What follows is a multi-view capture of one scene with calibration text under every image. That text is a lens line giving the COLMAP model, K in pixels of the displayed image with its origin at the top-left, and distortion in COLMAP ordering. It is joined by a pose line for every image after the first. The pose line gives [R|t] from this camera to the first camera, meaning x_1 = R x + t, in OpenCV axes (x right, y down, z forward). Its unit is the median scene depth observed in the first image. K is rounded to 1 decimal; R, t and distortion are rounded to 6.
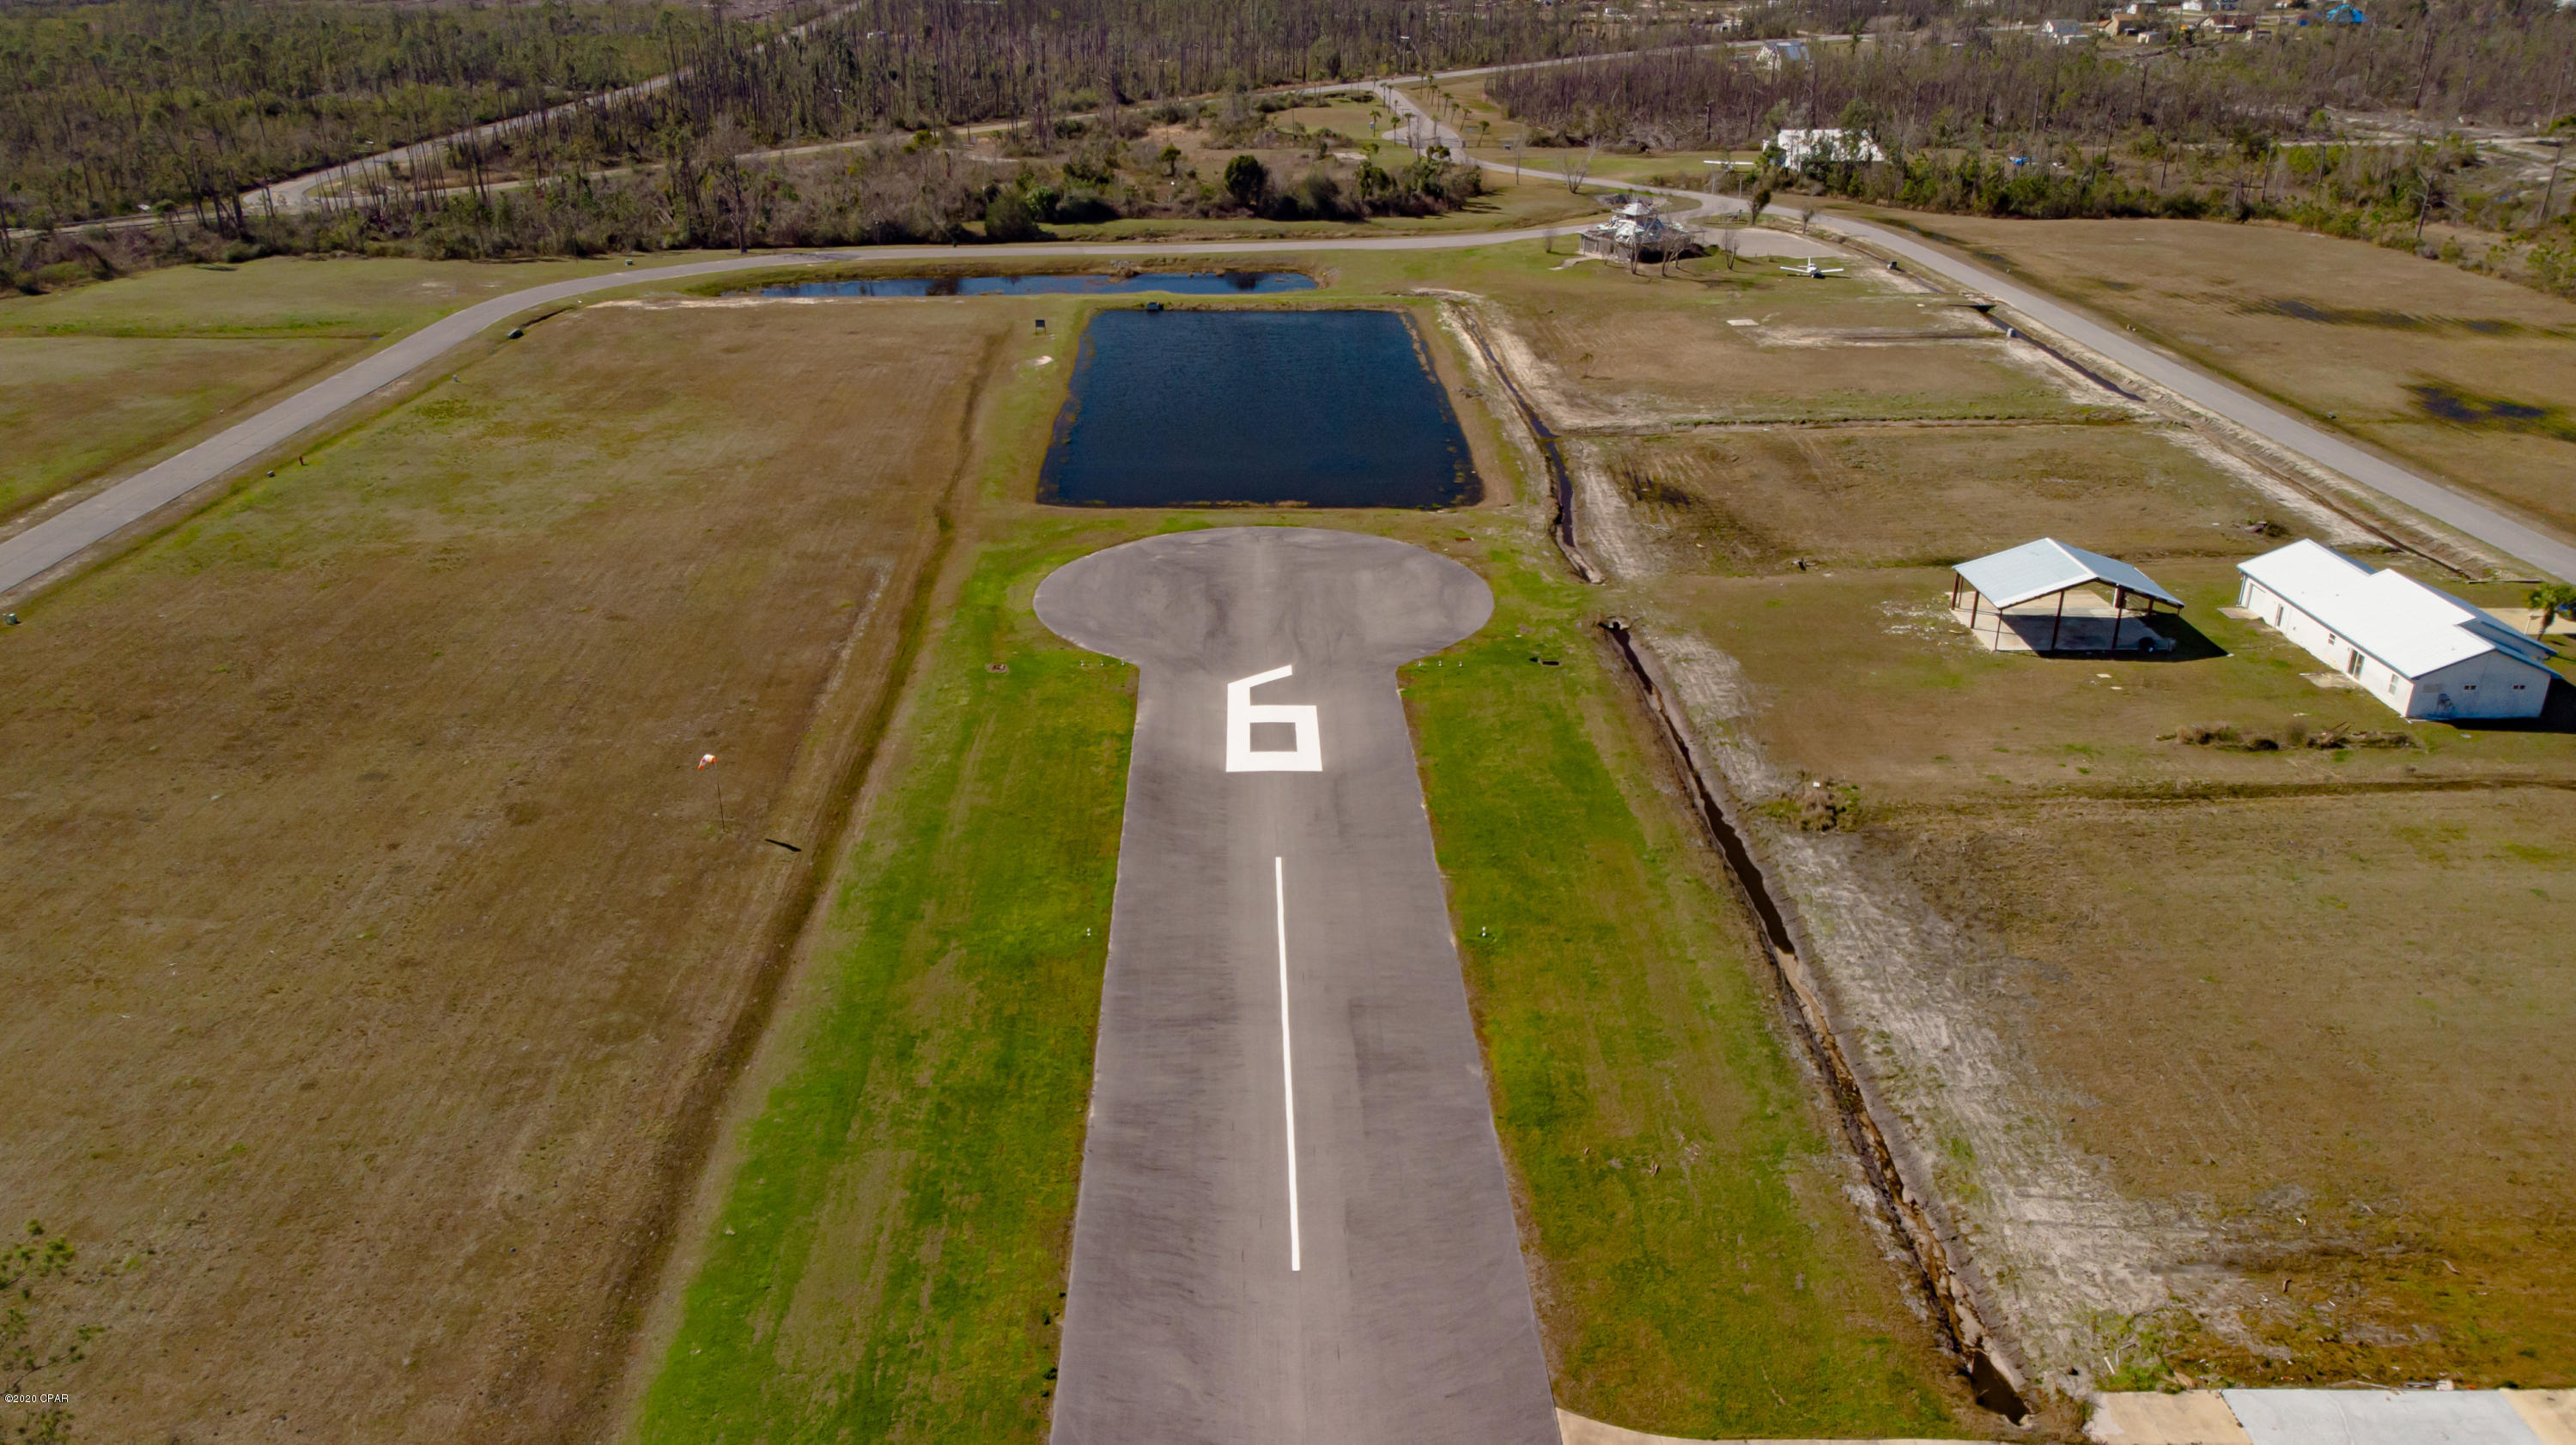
lens RADIAL K [[1954.4, 0, 1304.4], [0, 1954.4, 705.5], [0, 0, 1]] dist [-0.001743, 0.051251]
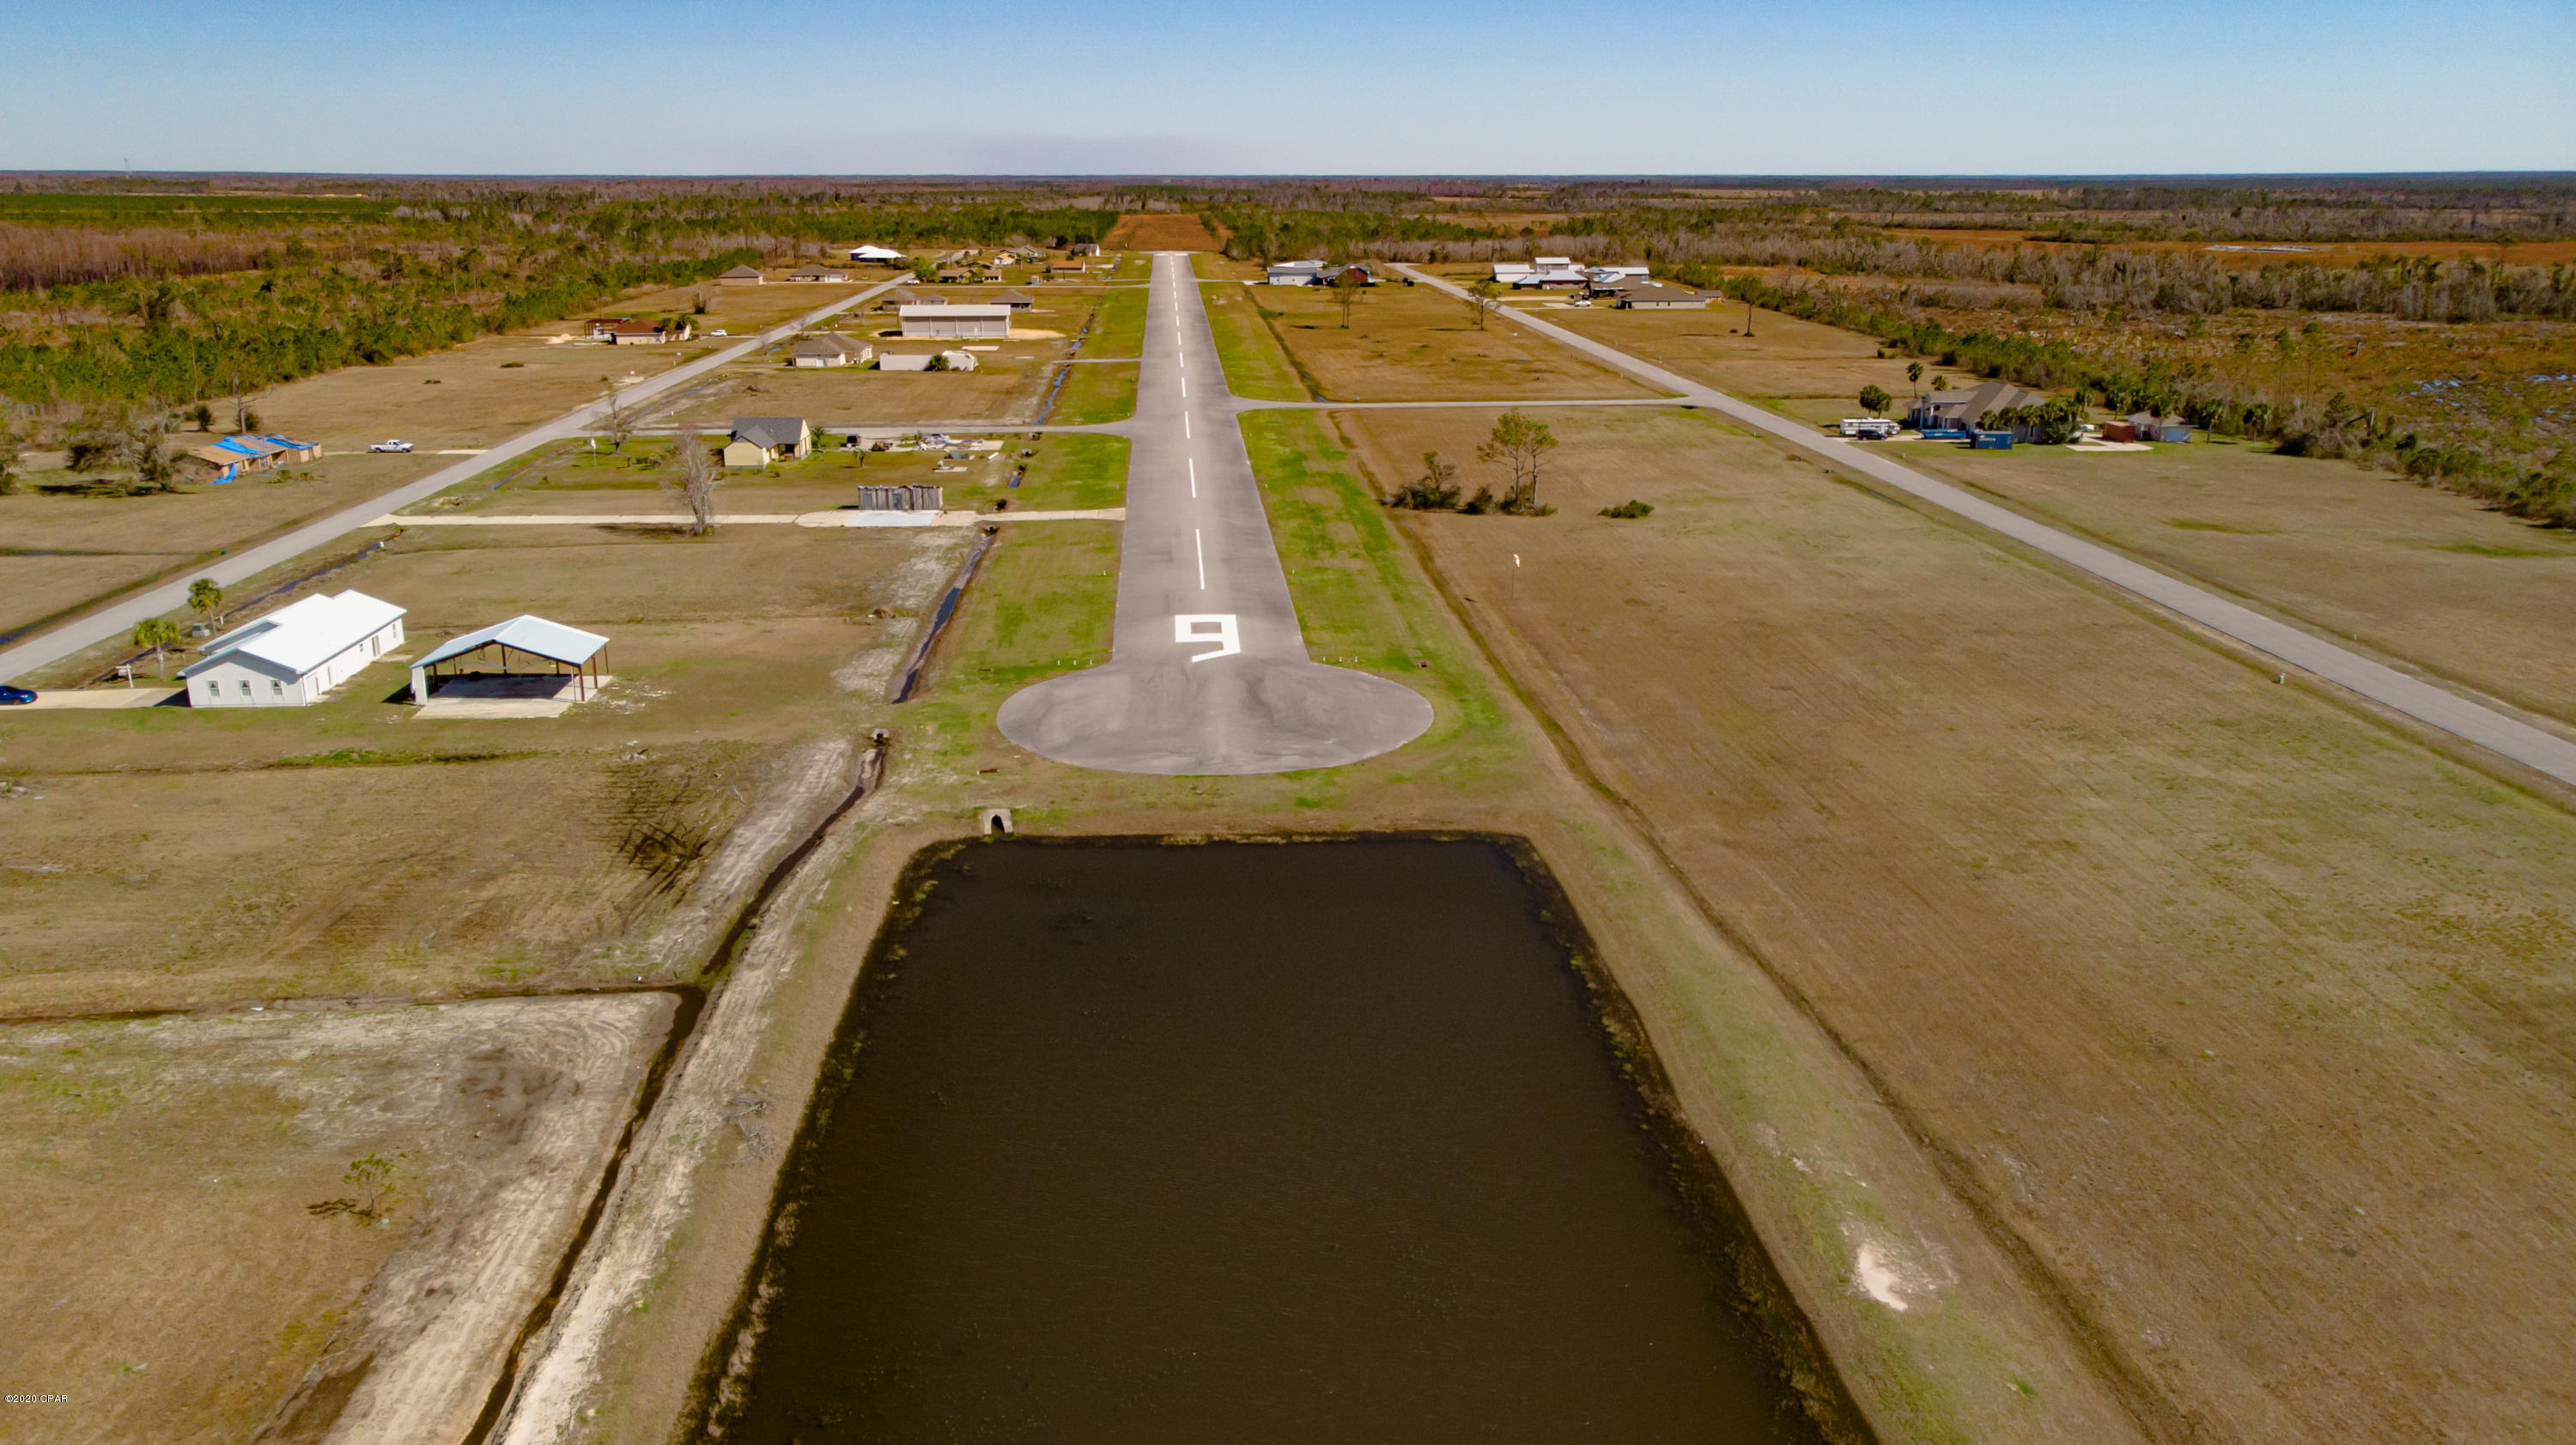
lens RADIAL K [[1954.4, 0, 1302.1], [0, 1954.4, 744.7], [0, 0, 1]] dist [-0.001743, 0.051251]
pose [[-0.999374, 0.004324, -0.035107, -0.029820], [-0.018675, 0.778405, 0.627484, -0.695986], [0.030041, 0.627747, -0.777837, 1.811929]]
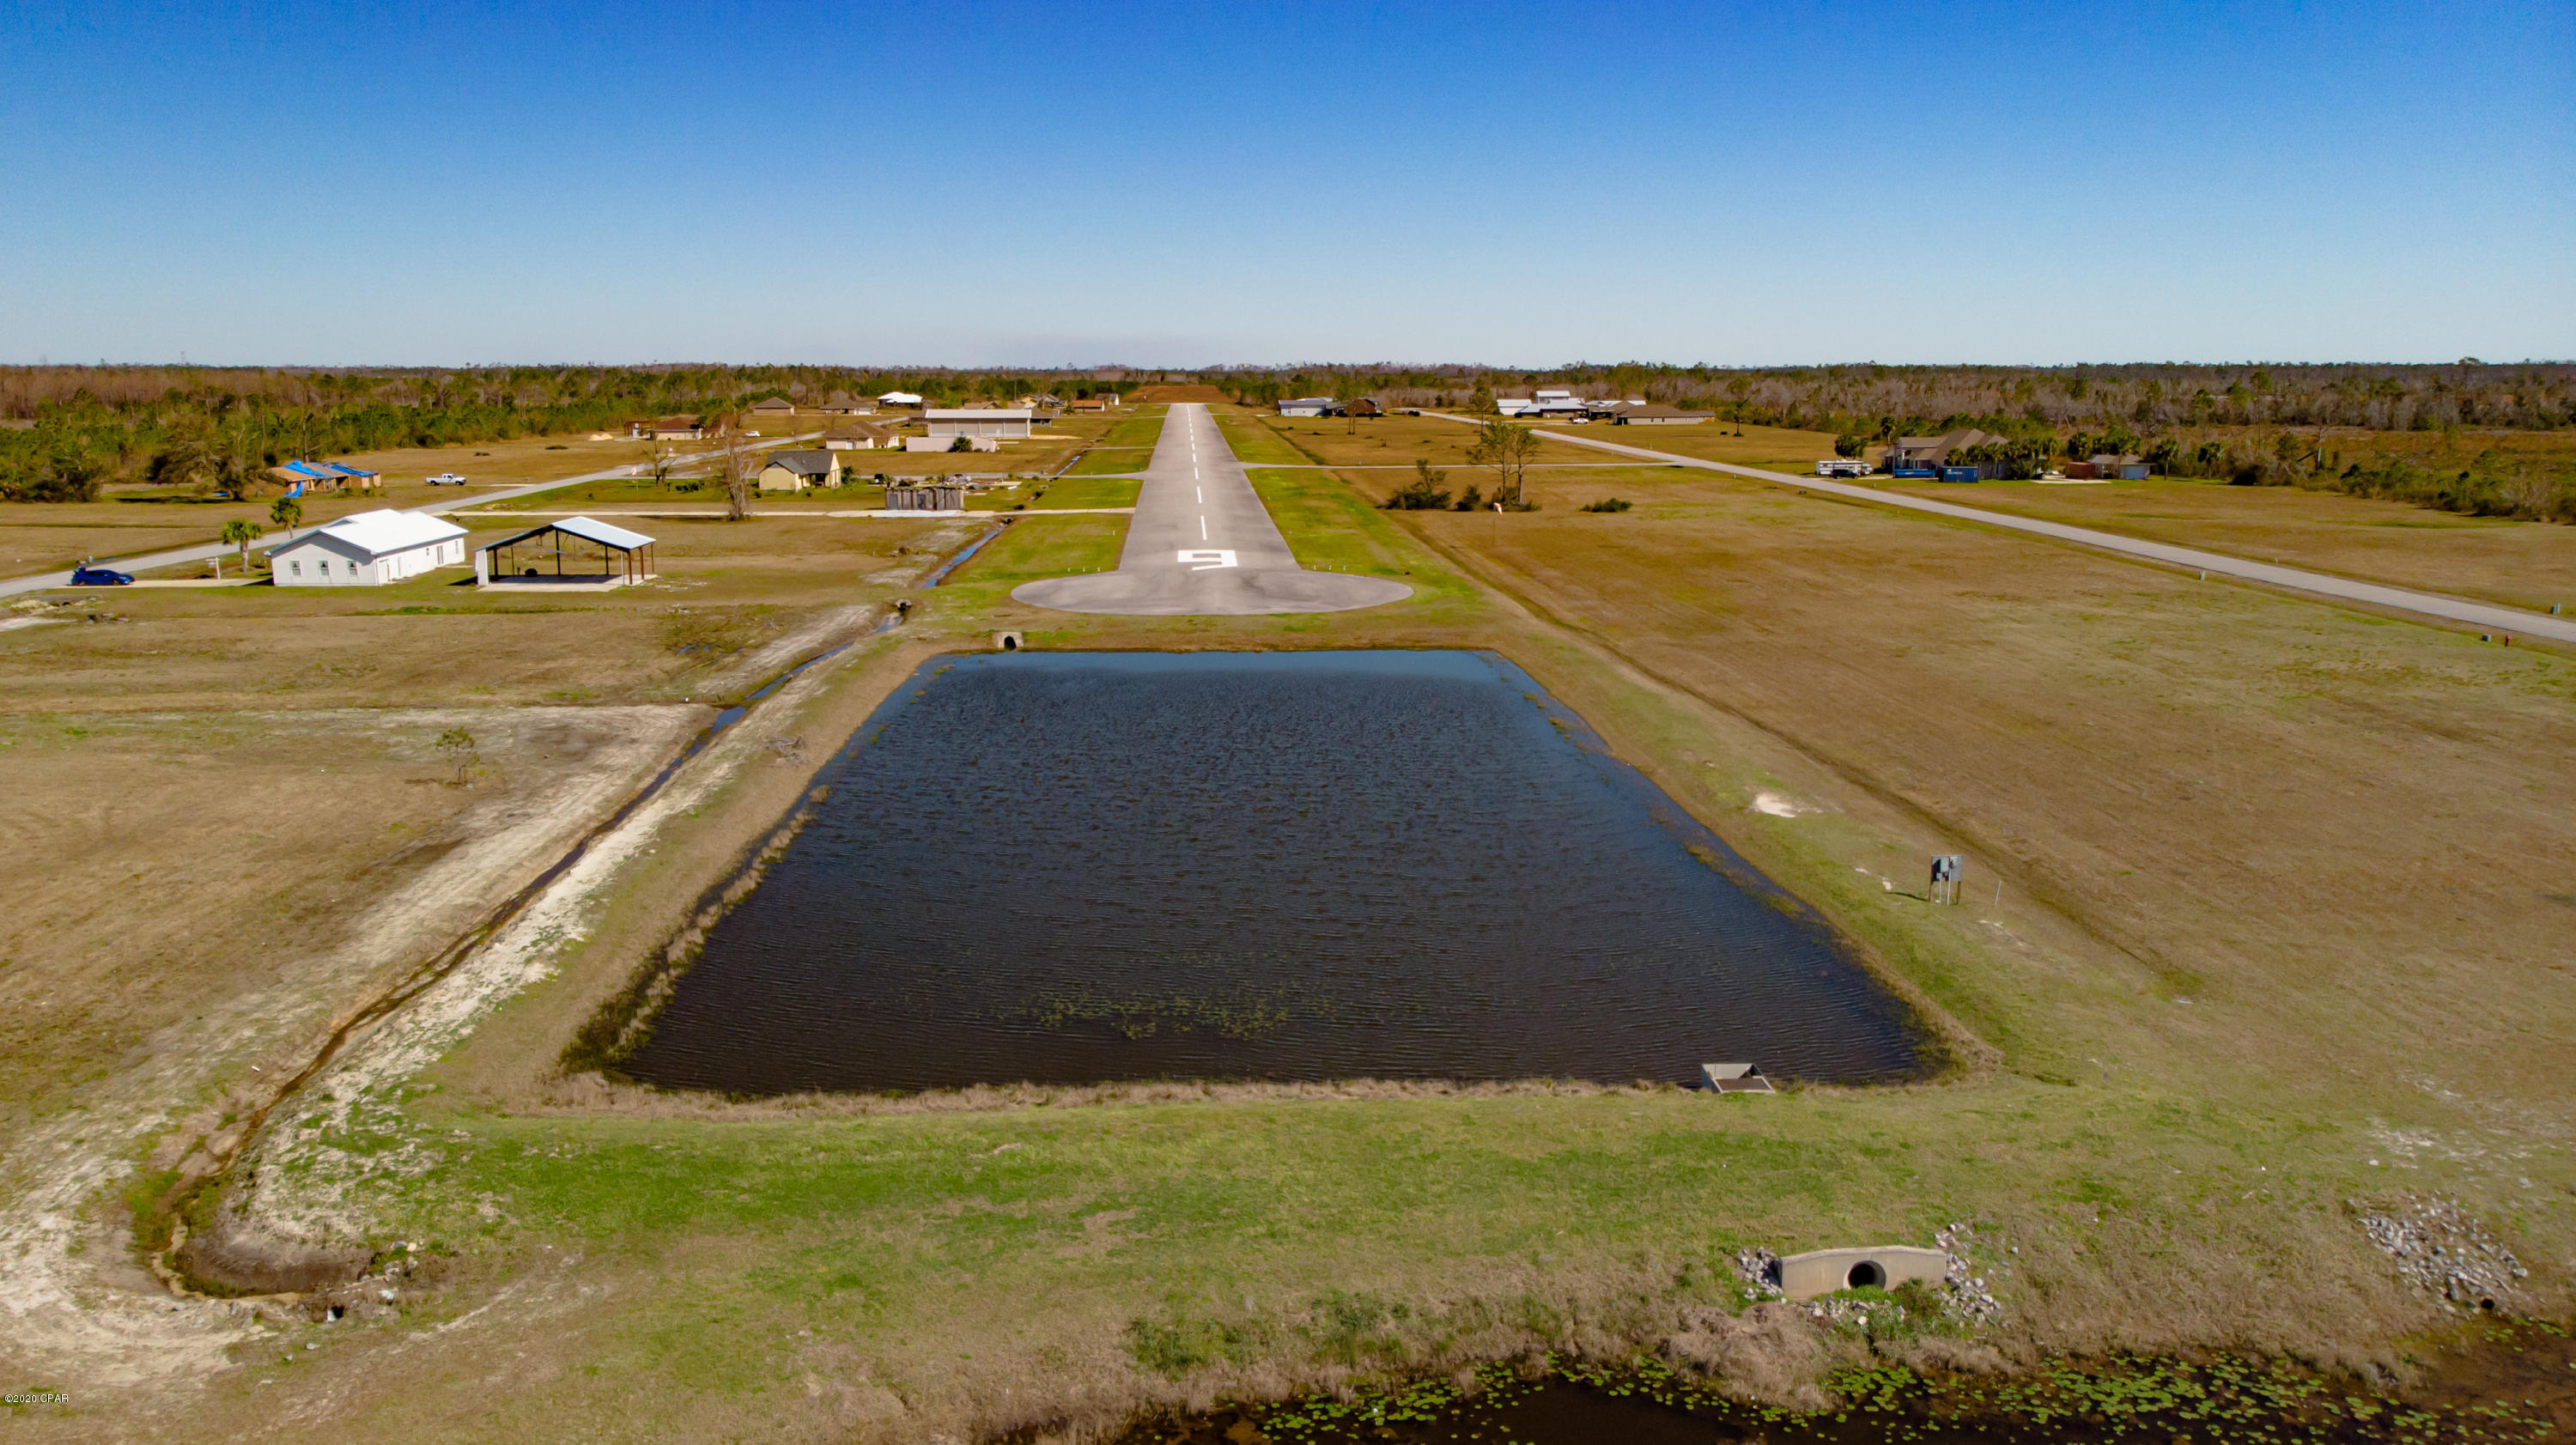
lens RADIAL K [[1954.4, 0, 1300.7], [0, 1954.4, 704.9], [0, 0, 1]] dist [-0.001743, 0.051251]
pose [[-0.999641, 0.000424, -0.026798, -0.040963], [-0.014041, 0.843387, 0.537123, -0.608095], [0.022829, 0.537306, -0.843078, 1.976916]]
